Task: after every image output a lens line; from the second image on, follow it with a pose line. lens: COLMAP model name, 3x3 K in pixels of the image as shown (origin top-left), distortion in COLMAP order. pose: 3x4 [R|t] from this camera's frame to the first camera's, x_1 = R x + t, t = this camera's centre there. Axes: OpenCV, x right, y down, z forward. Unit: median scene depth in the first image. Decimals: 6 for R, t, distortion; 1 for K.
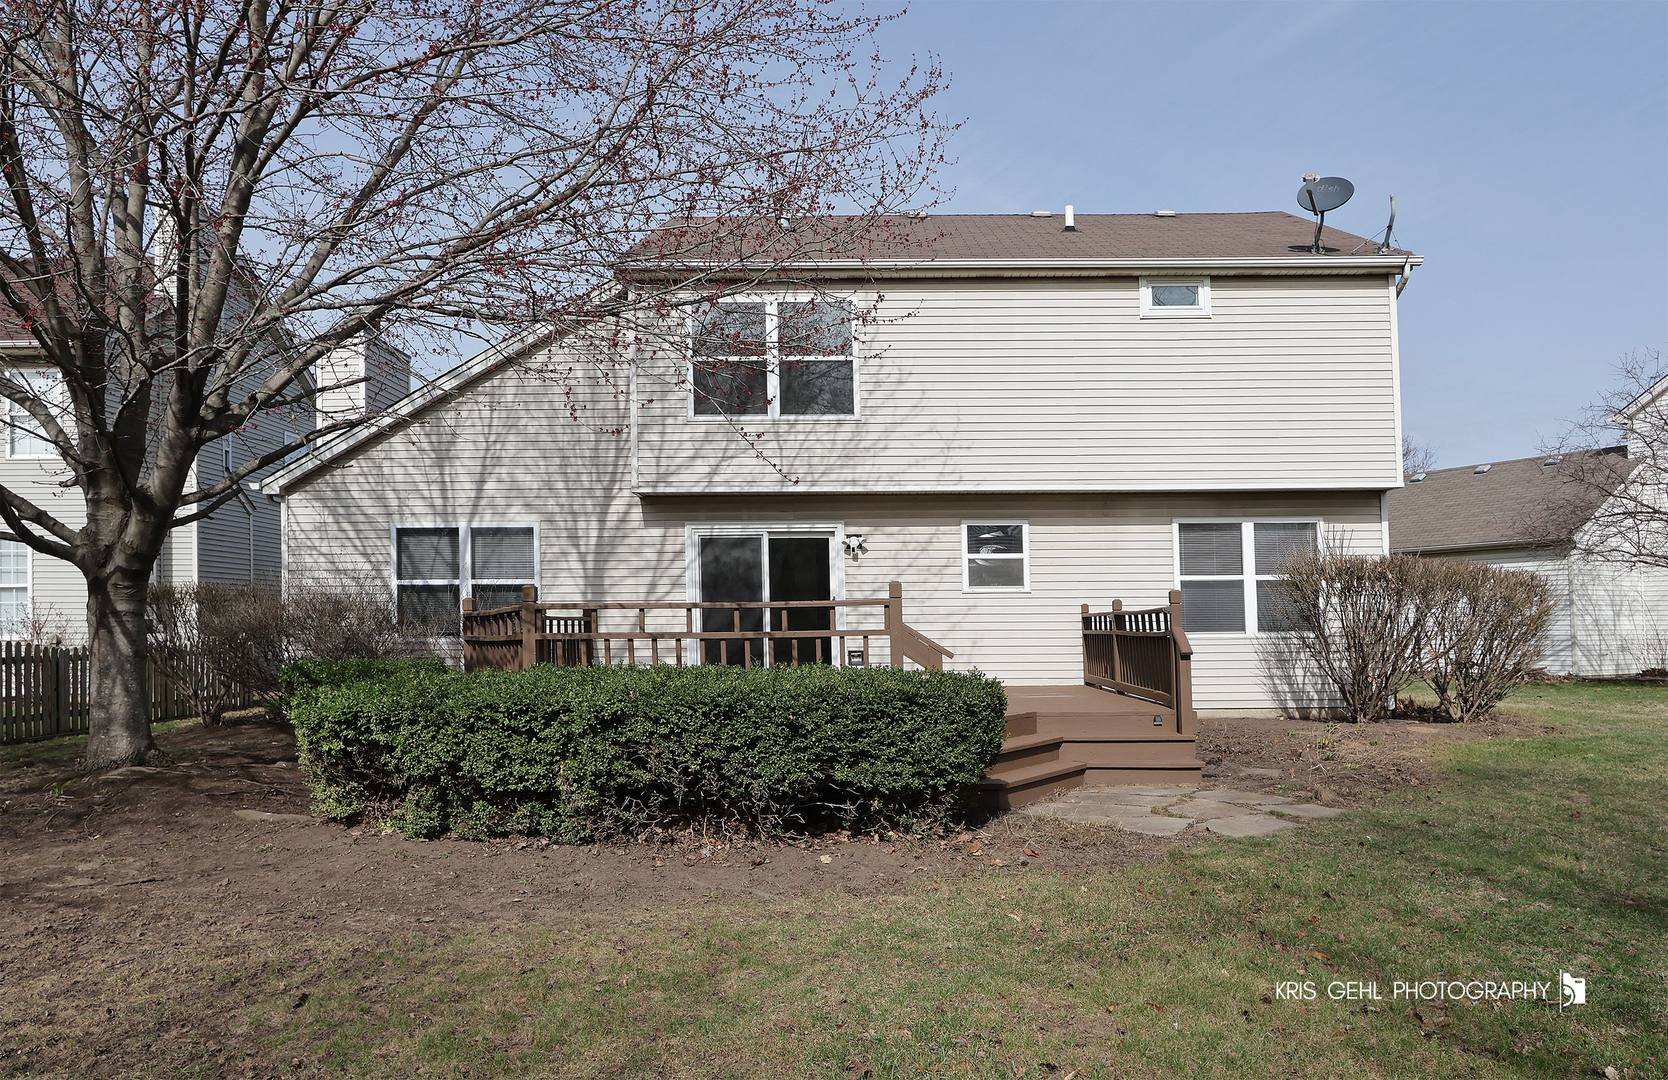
lens RADIAL K [[1158.0, 0, 833.7], [0, 1158.0, 551.4], [0, 0, 1]] dist [-0.009100, -0.001629]
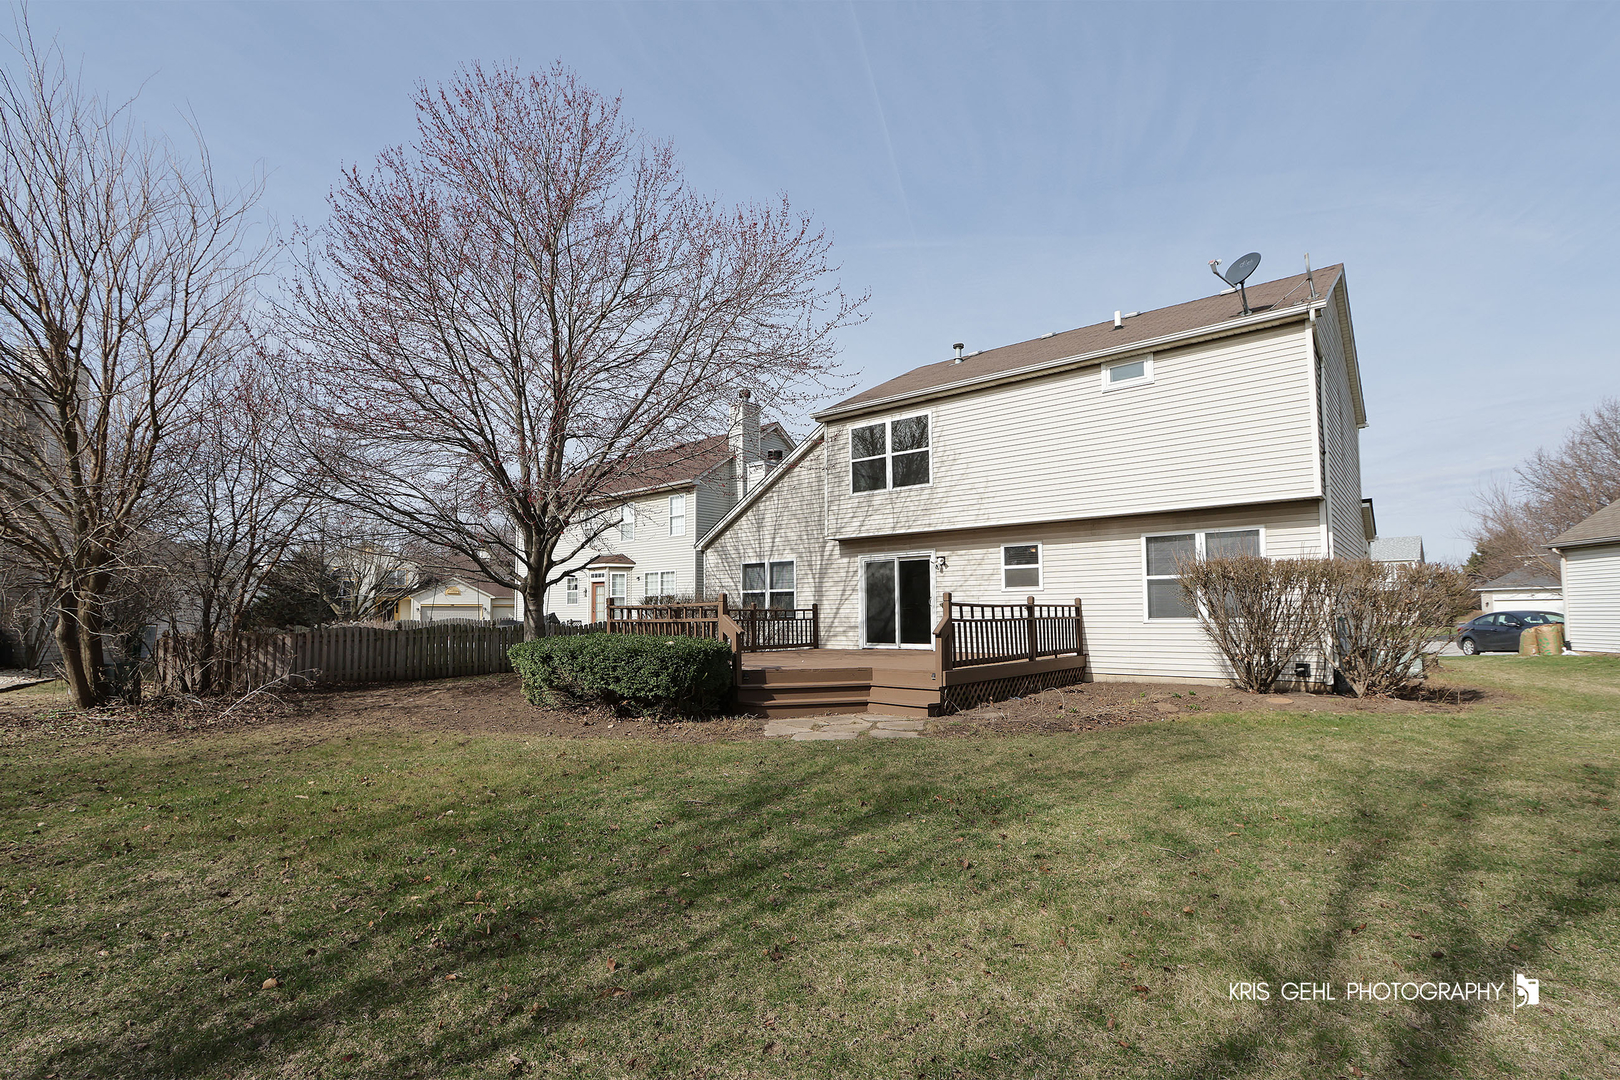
lens RADIAL K [[761.0, 0, 808.9], [0, 761.0, 527.2], [0, 0, 1]] dist [-0.013561, -0.000404]
pose [[0.772394, -0.072849, -0.630952, 0.547867], [0.045581, 0.997197, -0.059337, -0.000977], [0.633506, 0.017073, 0.773549, 0.066532]]
